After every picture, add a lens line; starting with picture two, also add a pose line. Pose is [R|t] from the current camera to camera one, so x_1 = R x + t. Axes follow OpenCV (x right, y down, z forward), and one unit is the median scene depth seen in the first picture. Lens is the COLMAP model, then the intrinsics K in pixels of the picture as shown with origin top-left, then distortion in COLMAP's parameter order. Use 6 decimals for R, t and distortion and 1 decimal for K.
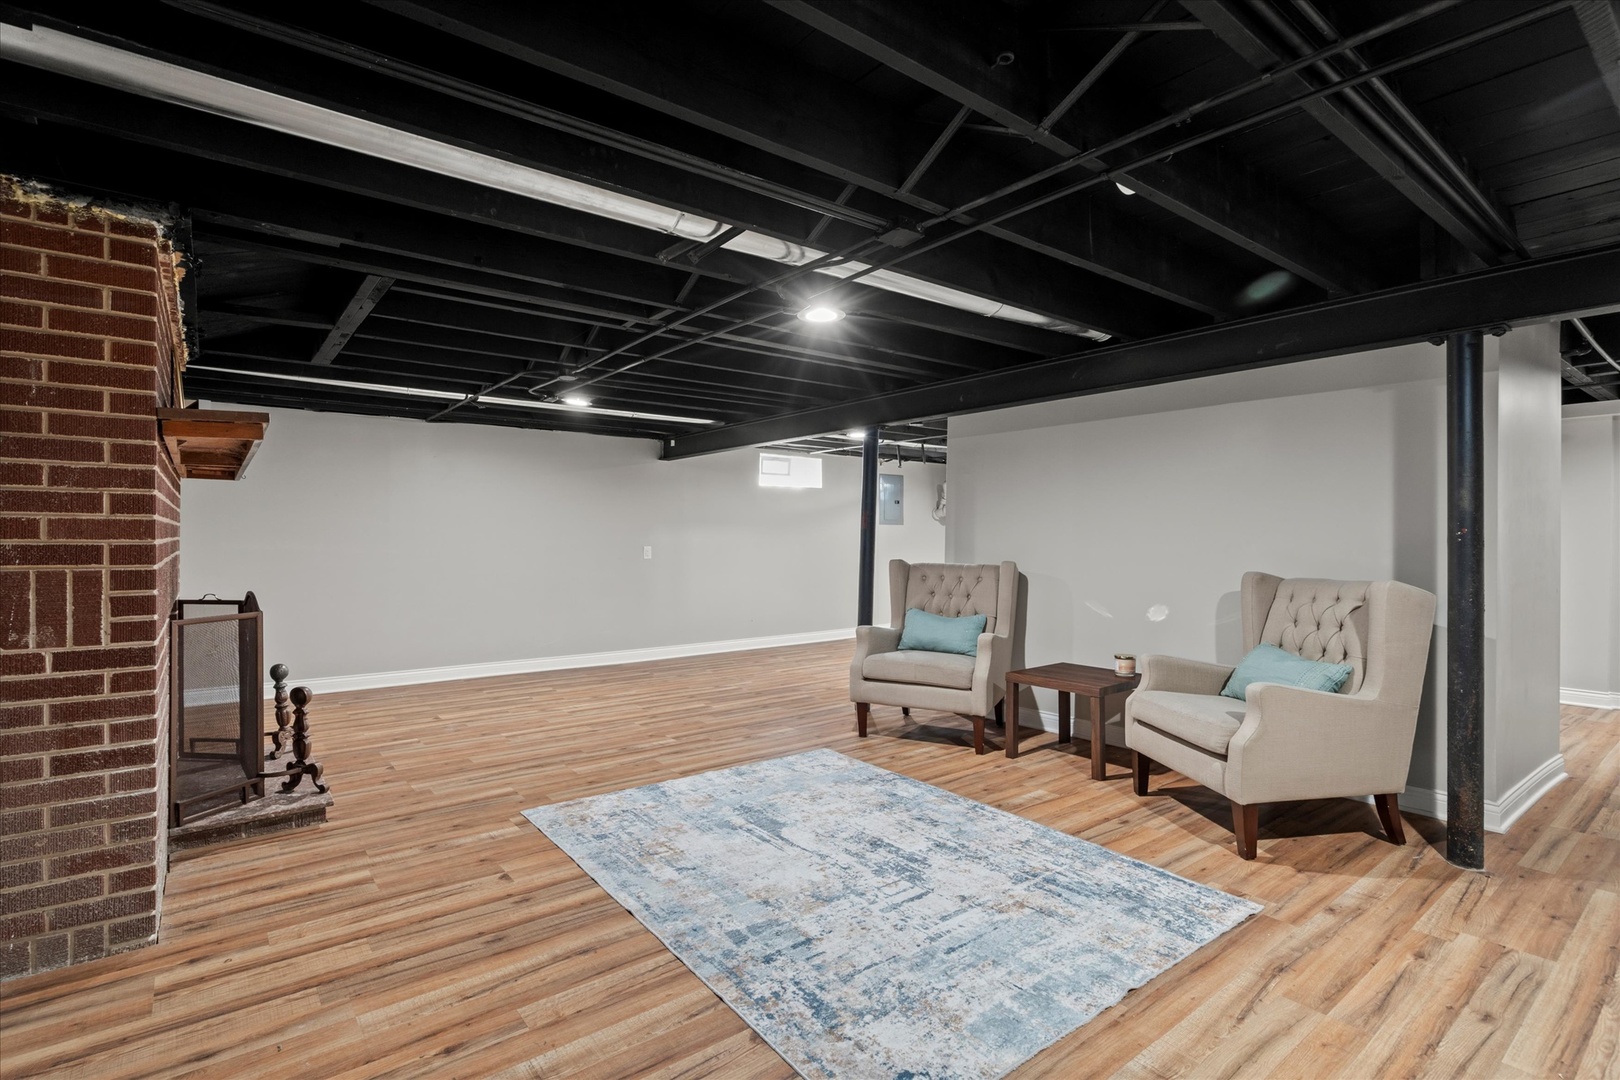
lens RADIAL K [[735.3, 0, 803.5], [0, 735.3, 537.1], [0, 0, 1]] dist [-0.008050, 0.000849]
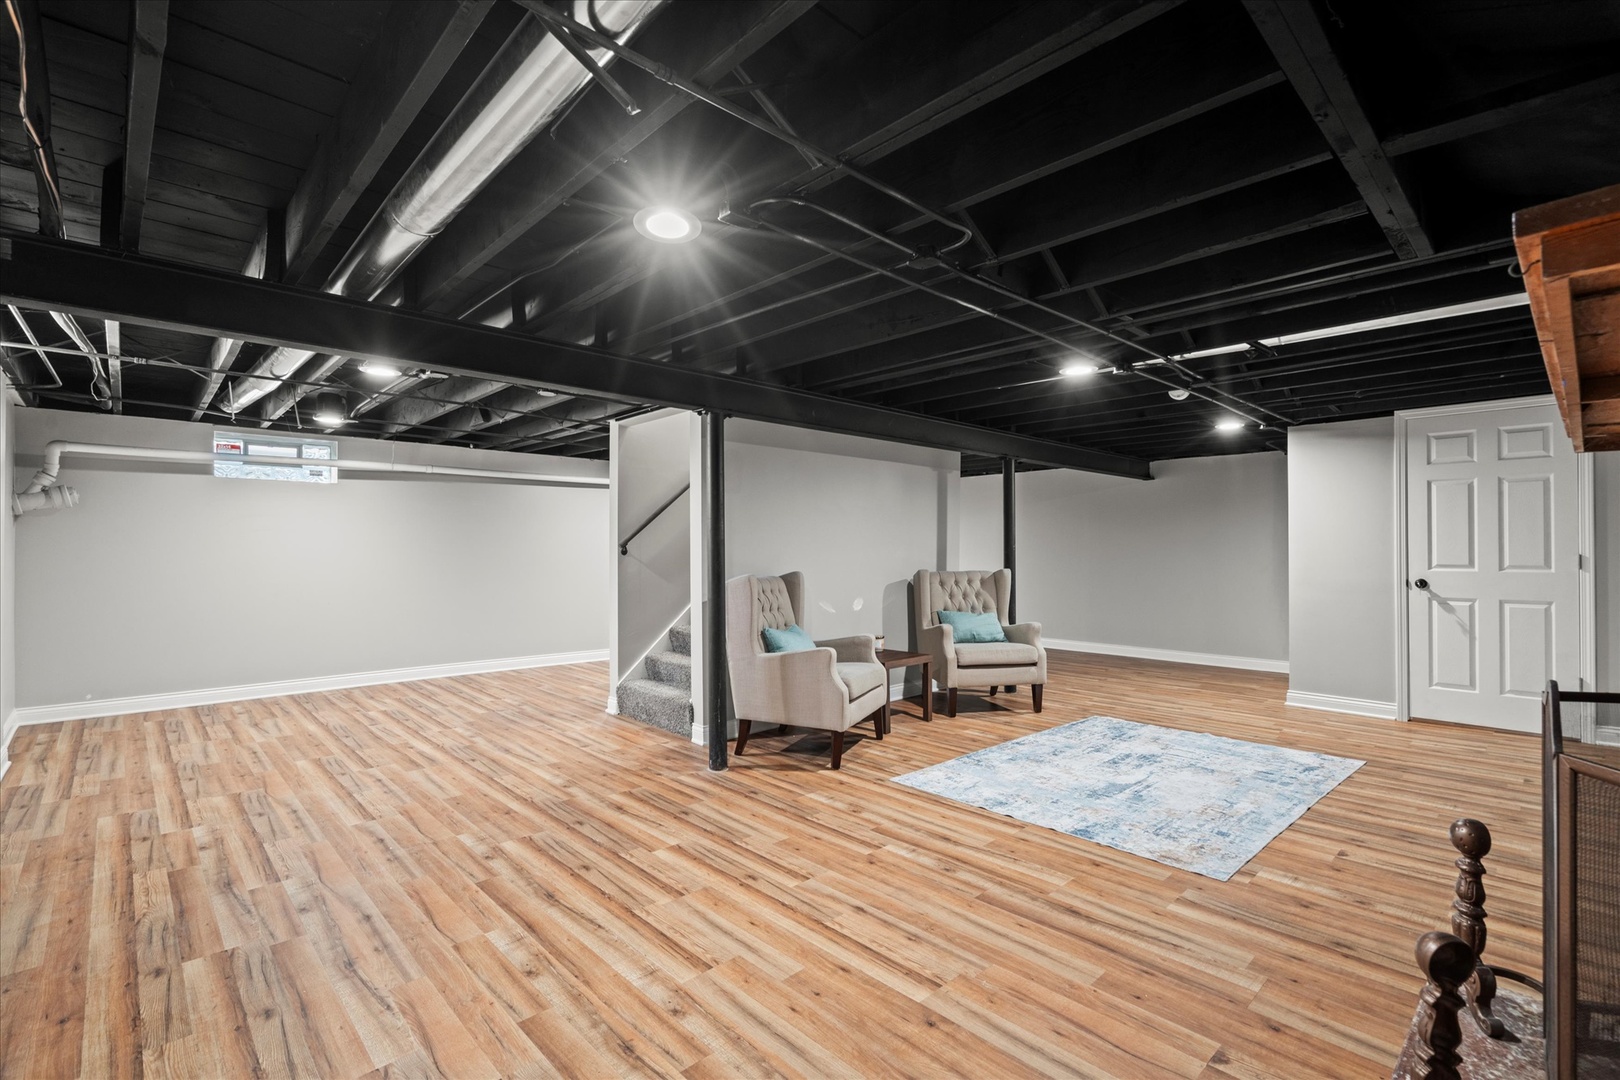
lens RADIAL K [[807.8, 0, 801.5], [0, 807.8, 535.9], [0, 0, 1]] dist [-0.003219, -0.000366]
pose [[-0.112473, 0.015997, 0.993526, -1.241116], [0.001640, 0.999872, -0.015913, -0.000089], [-0.993653, -0.000161, -0.112484, 1.576434]]
